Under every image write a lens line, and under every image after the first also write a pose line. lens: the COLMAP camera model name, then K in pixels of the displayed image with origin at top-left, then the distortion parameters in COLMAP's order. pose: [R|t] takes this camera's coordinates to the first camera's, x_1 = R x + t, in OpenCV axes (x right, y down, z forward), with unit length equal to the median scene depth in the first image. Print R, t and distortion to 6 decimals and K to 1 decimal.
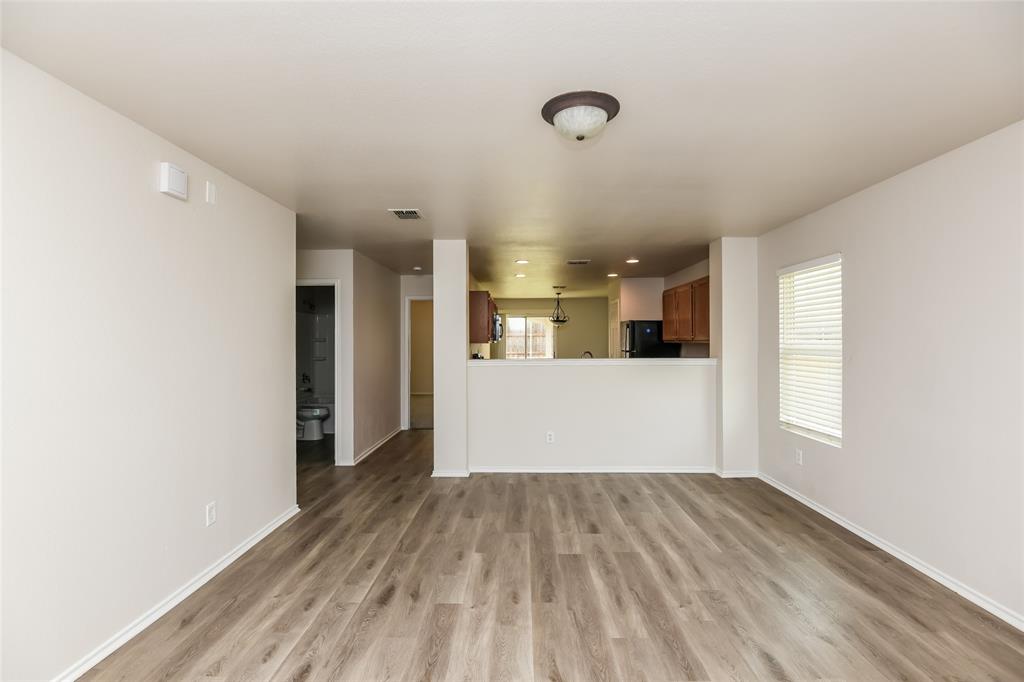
lens RADIAL K [[473.3, 0, 511.6], [0, 473.3, 351.0], [0, 0, 1]] dist [-0.039804, -0.001314]
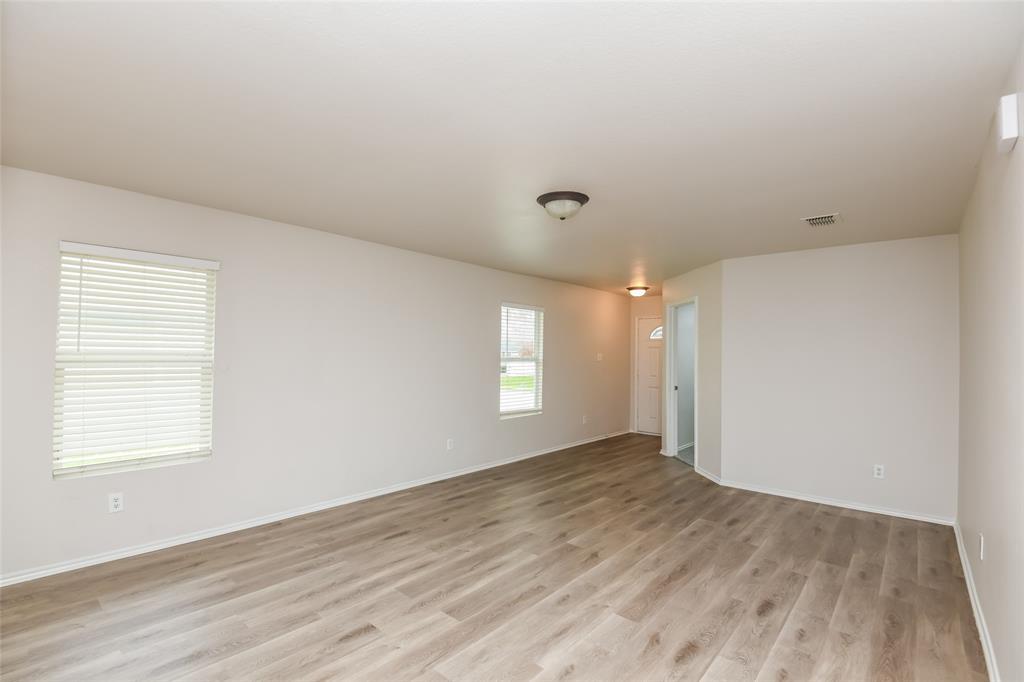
lens RADIAL K [[473.3, 0, 511.6], [0, 473.3, 351.0], [0, 0, 1]] dist [-0.039804, -0.001314]
pose [[-0.773924, 0.000489, 0.633278, -0.433155], [0.005359, 0.999969, 0.005777, -0.023945], [-0.633256, 0.007865, -0.773903, 1.445708]]
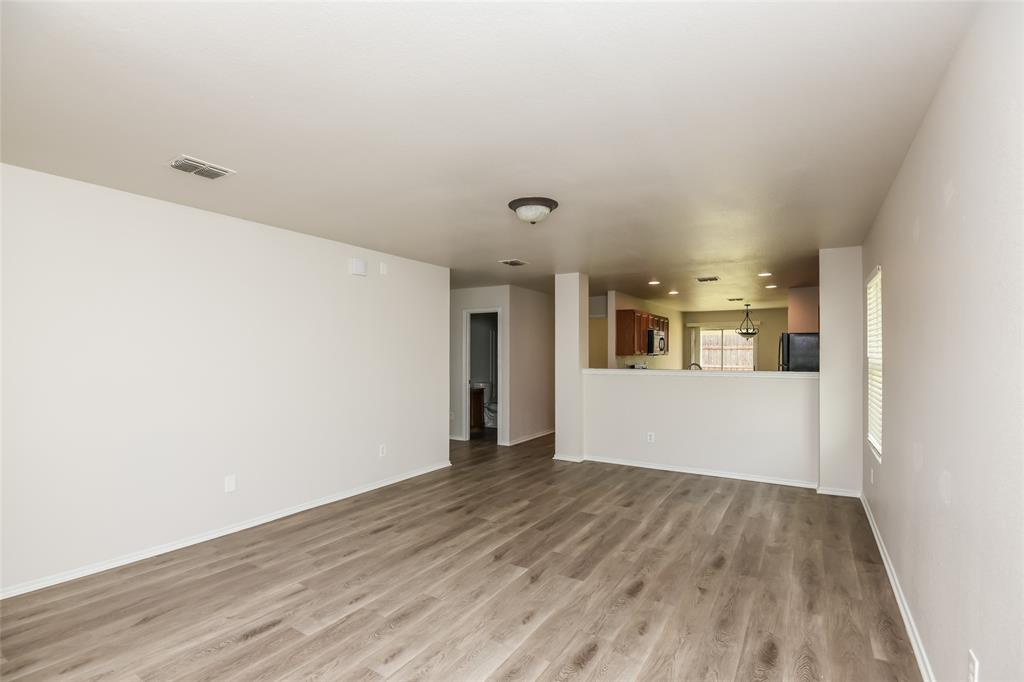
lens RADIAL K [[473.3, 0, 511.6], [0, 473.3, 351.0], [0, 0, 1]] dist [-0.039804, -0.001314]
pose [[0.862493, 0.004296, -0.506051, 0.566085], [-0.017820, 0.999602, -0.021885, 0.006950], [0.505755, 0.027894, 0.862226, -0.251736]]
